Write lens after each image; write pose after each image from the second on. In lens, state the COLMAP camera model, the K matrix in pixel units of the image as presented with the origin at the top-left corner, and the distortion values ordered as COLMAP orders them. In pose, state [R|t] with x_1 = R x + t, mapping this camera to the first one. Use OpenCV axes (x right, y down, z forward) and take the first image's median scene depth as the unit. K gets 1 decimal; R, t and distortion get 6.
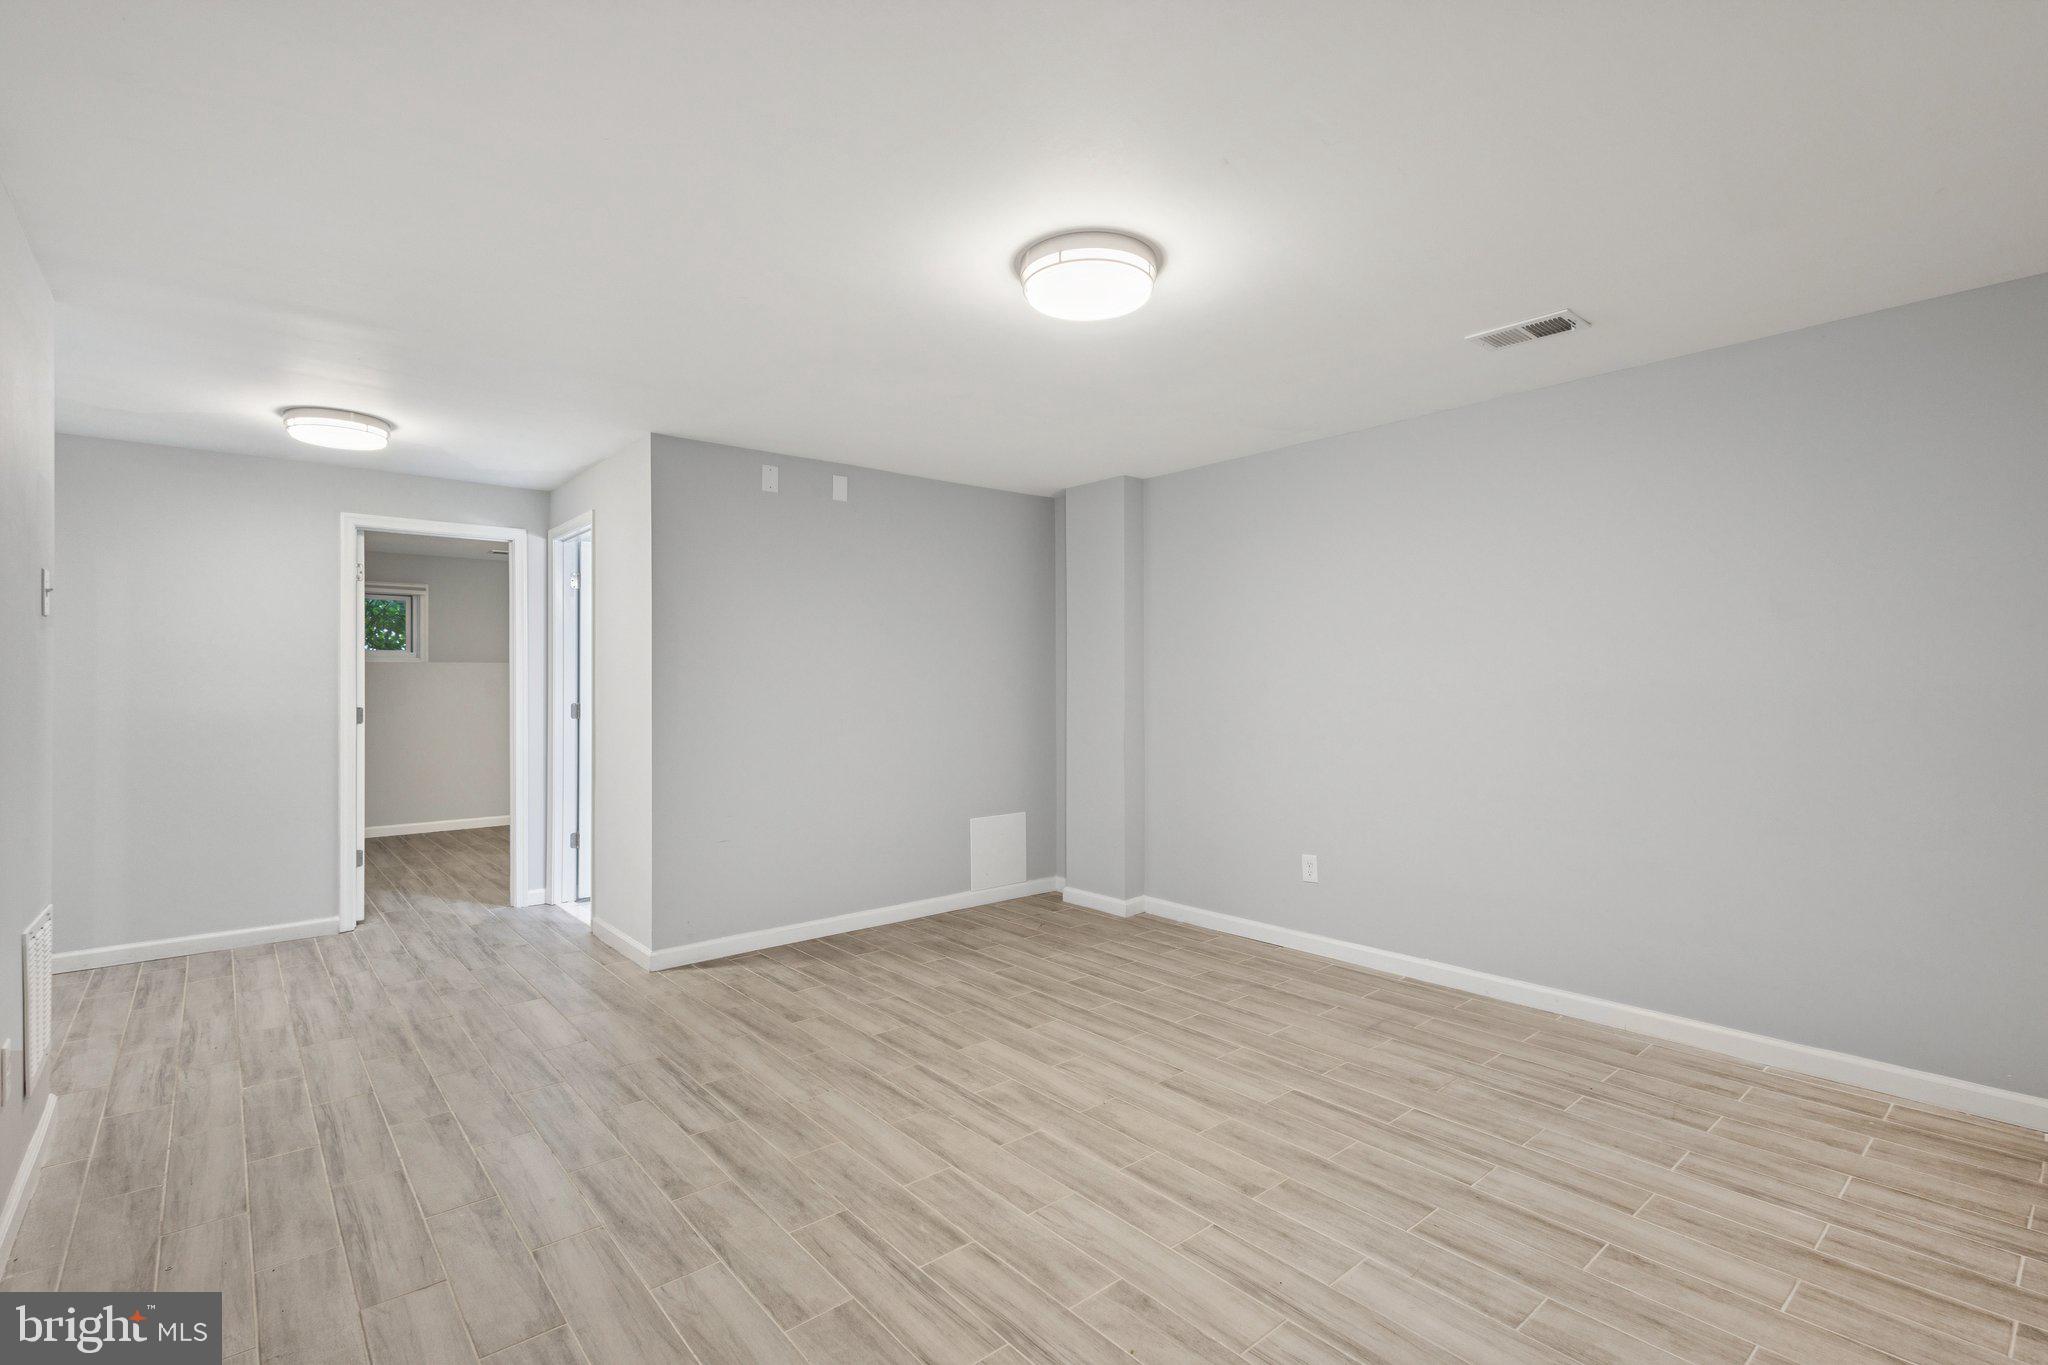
lens RADIAL K [[942.6, 0, 1024.0], [0, 942.6, 682.5], [0, 0, 1]] dist [0.005527, 0.000482]
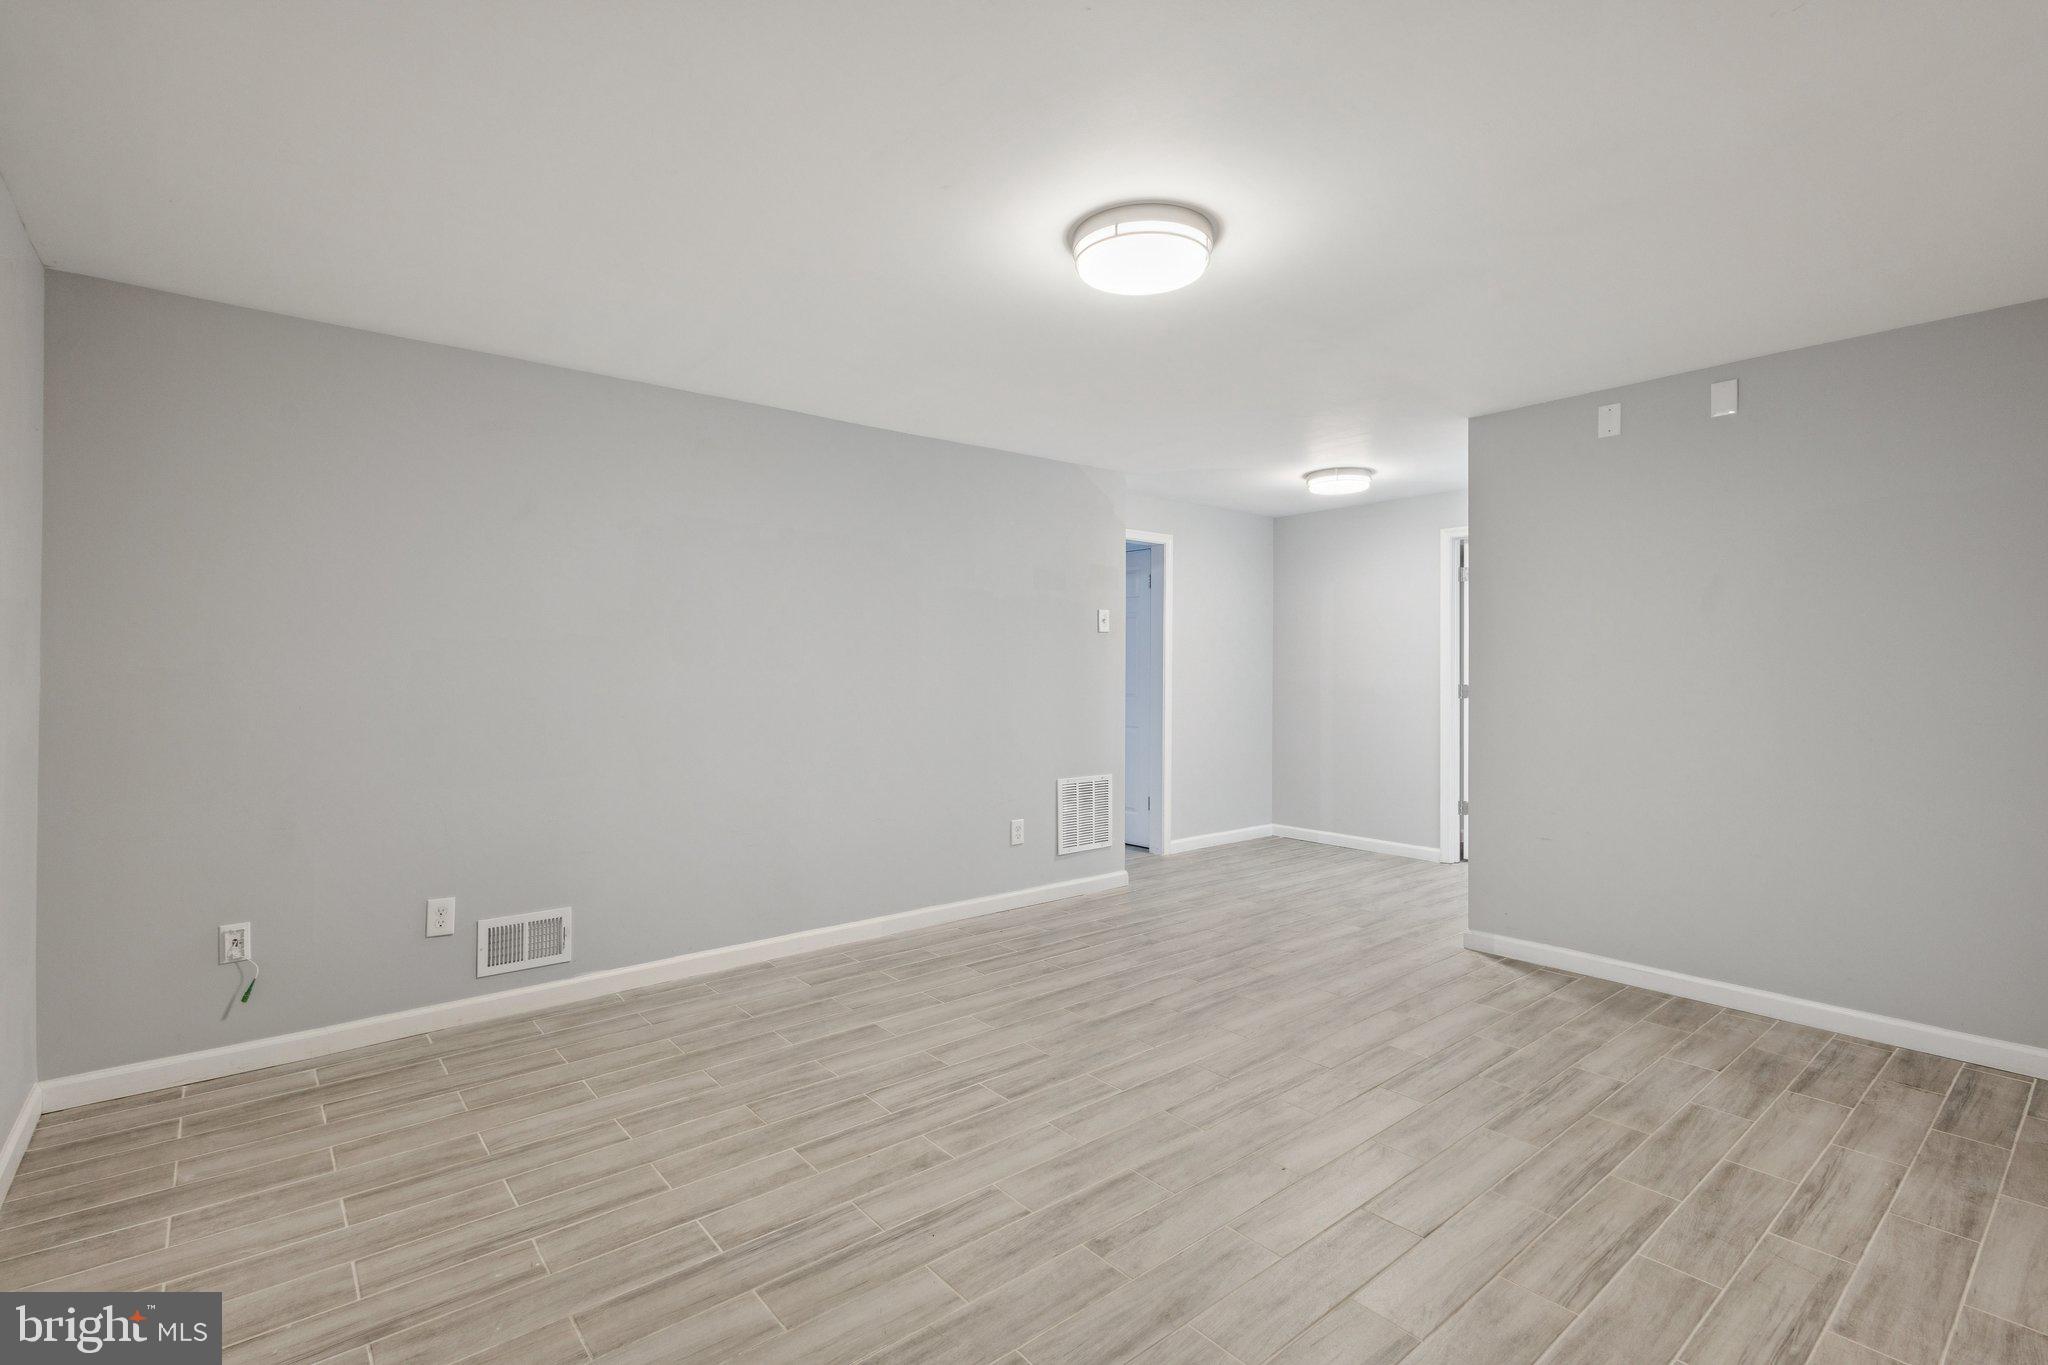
lens RADIAL K [[942.6, 0, 1024.0], [0, 942.6, 682.5], [0, 0, 1]] dist [0.005527, 0.000482]
pose [[-0.017142, 0.017703, -0.999696, 0.781243], [0.000308, 0.999843, 0.017700, 0.000539], [0.999853, -0.000005, -0.017145, 0.668520]]
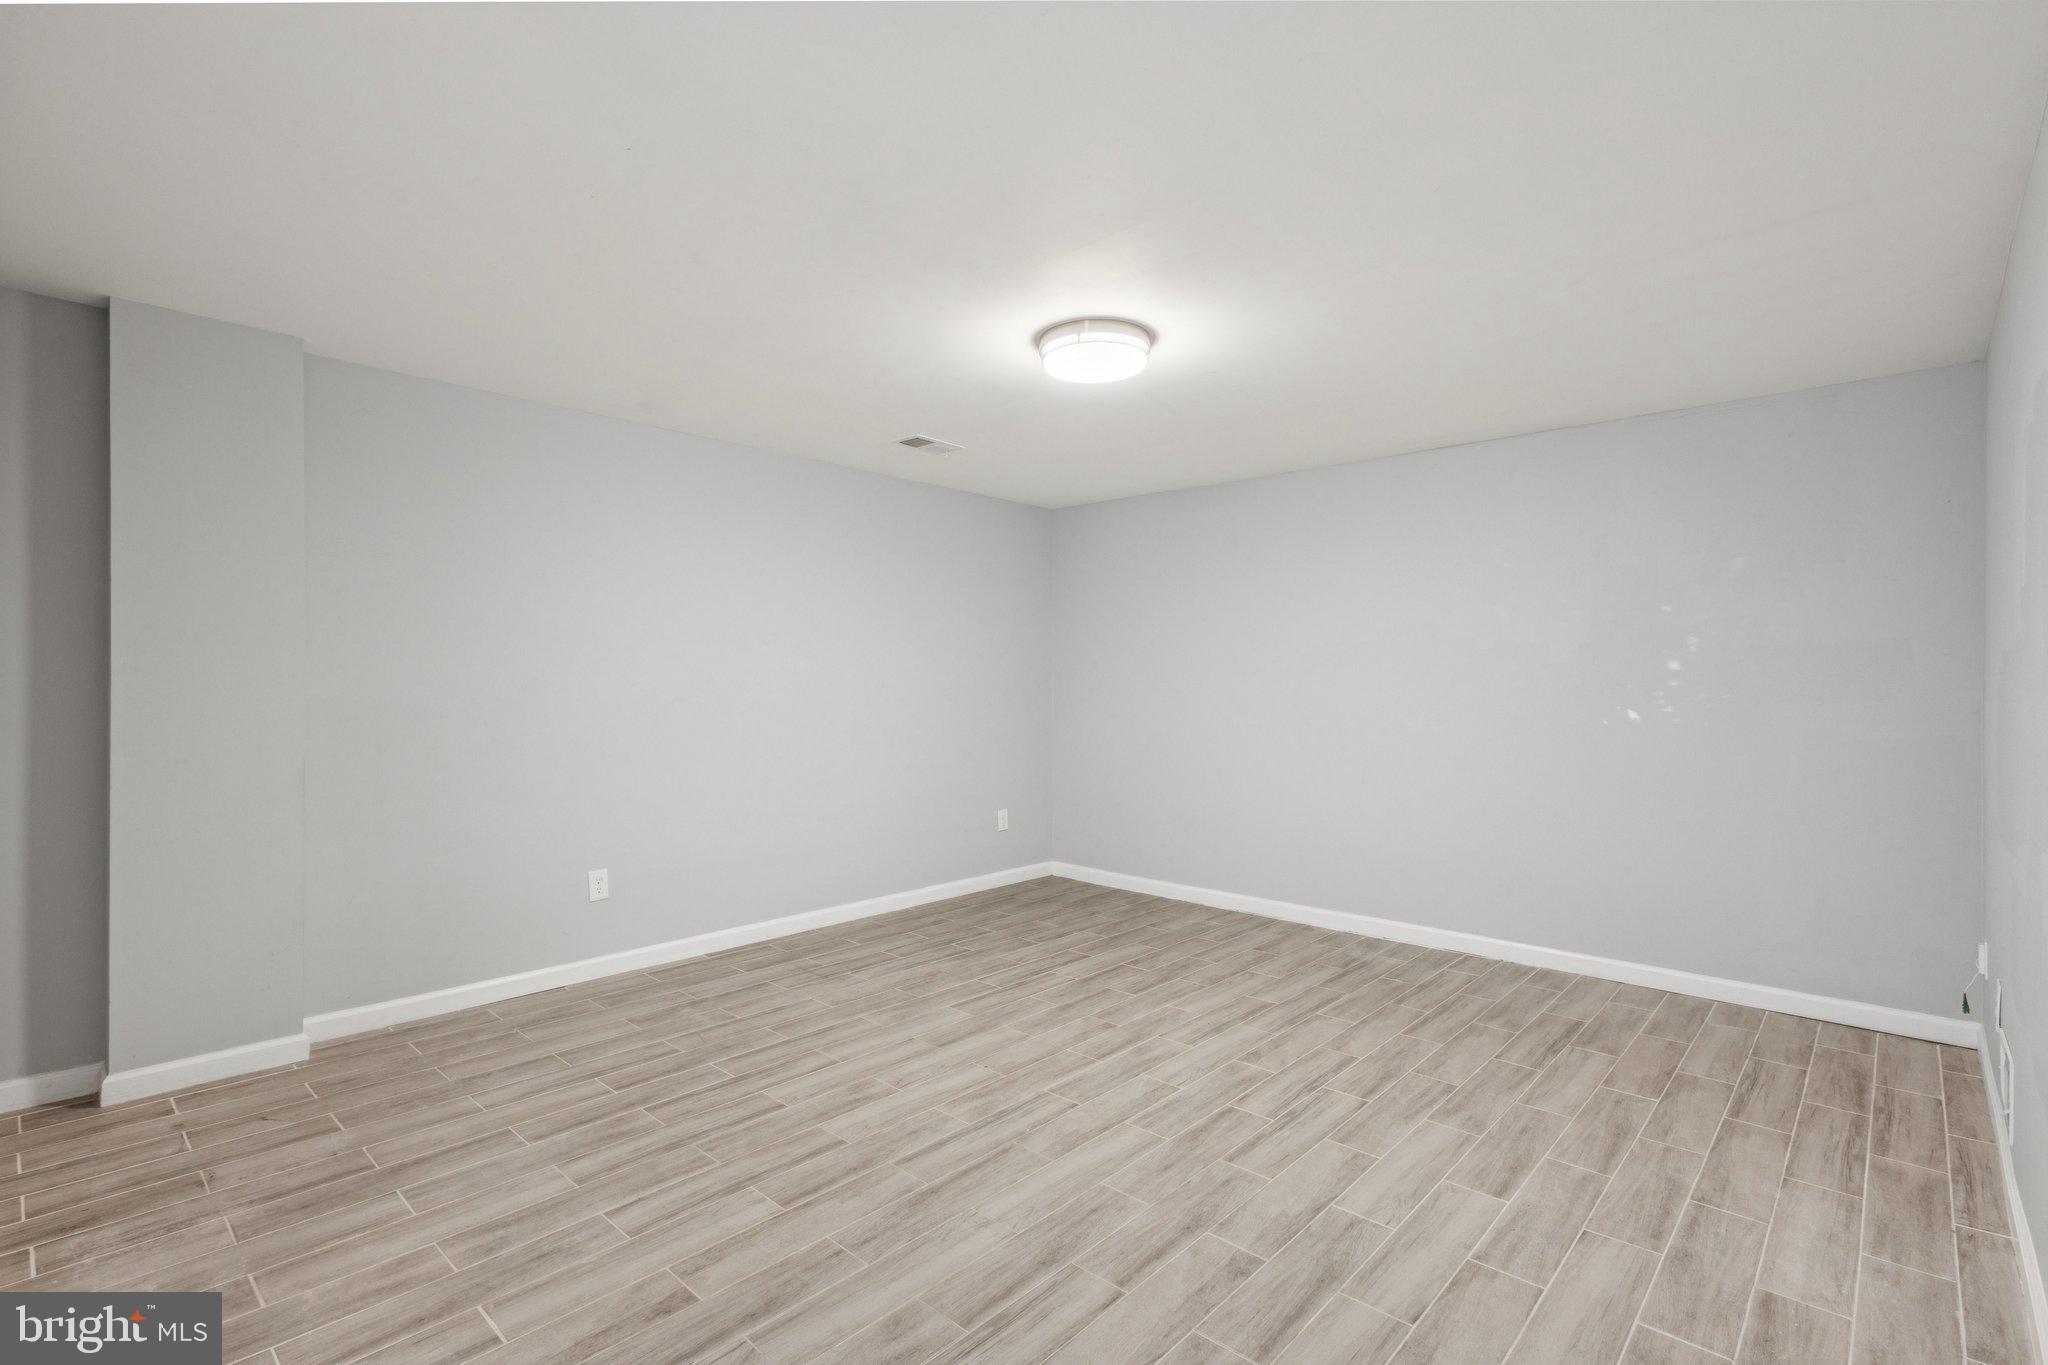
lens RADIAL K [[942.6, 0, 1024.0], [0, 942.6, 682.5], [0, 0, 1]] dist [0.005527, 0.000482]
pose [[-0.117840, 0.002145, 0.993030, -0.855262], [-0.003883, 0.999989, -0.002621, 0.003858], [-0.993025, -0.004165, -0.117830, 0.925900]]
